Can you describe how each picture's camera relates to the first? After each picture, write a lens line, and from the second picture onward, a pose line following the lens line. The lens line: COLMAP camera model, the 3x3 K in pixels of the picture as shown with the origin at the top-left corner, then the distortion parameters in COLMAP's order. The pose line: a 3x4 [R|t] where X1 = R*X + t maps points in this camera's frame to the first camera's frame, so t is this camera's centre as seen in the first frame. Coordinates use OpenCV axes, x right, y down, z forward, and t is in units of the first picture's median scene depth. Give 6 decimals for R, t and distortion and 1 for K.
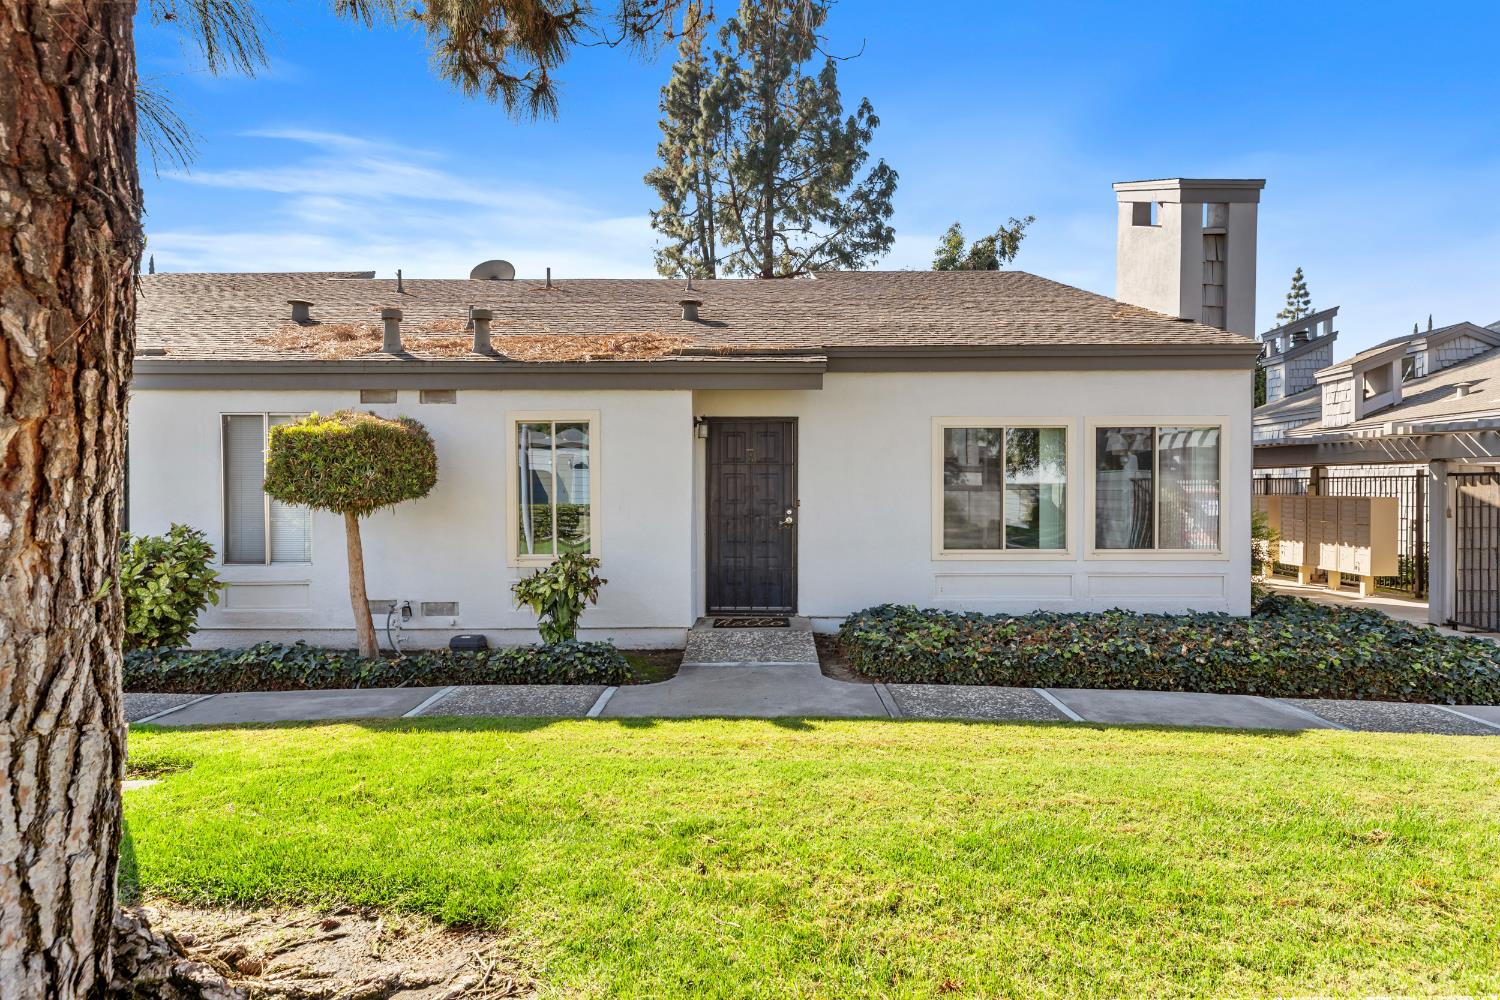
lens RADIAL K [[907.5, 0, 752.5], [0, 907.5, 497.5], [0, 0, 1]] dist [0.017966, -0.000386]
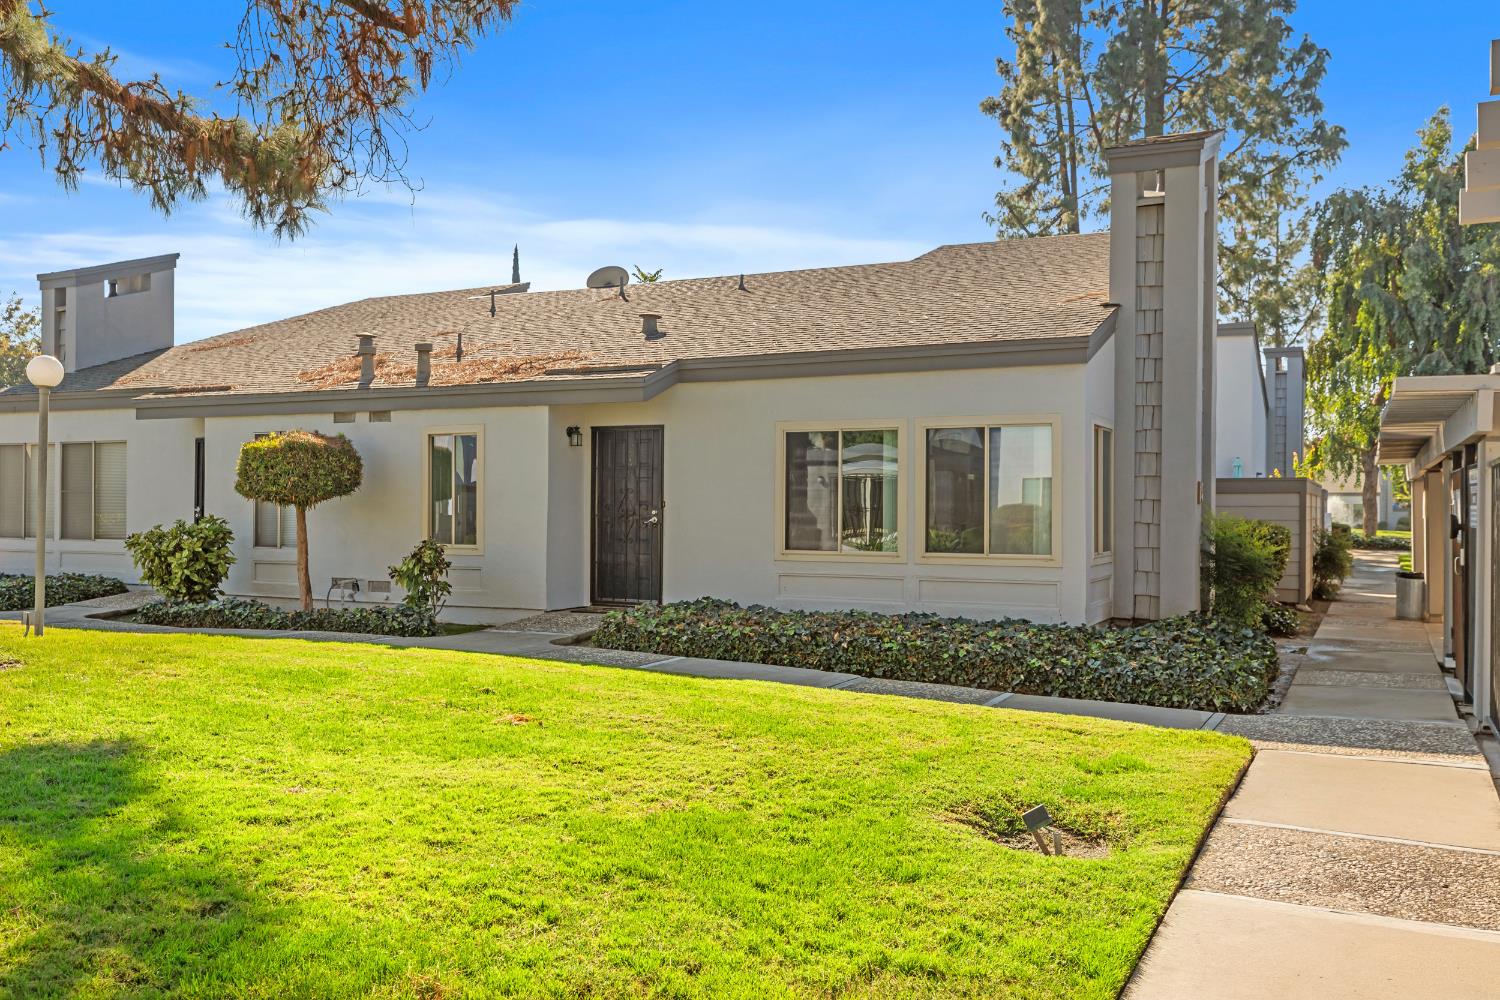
lens RADIAL K [[1308.7, 0, 749.7], [0, 1308.7, 500.9], [0, 0, 1]] dist [0.036228, -0.010236]
pose [[0.893288, 0.003868, -0.449469, 0.849351], [-0.011782, 0.999821, -0.014812, 0.024234], [0.449331, 0.018527, 0.893173, -0.354176]]
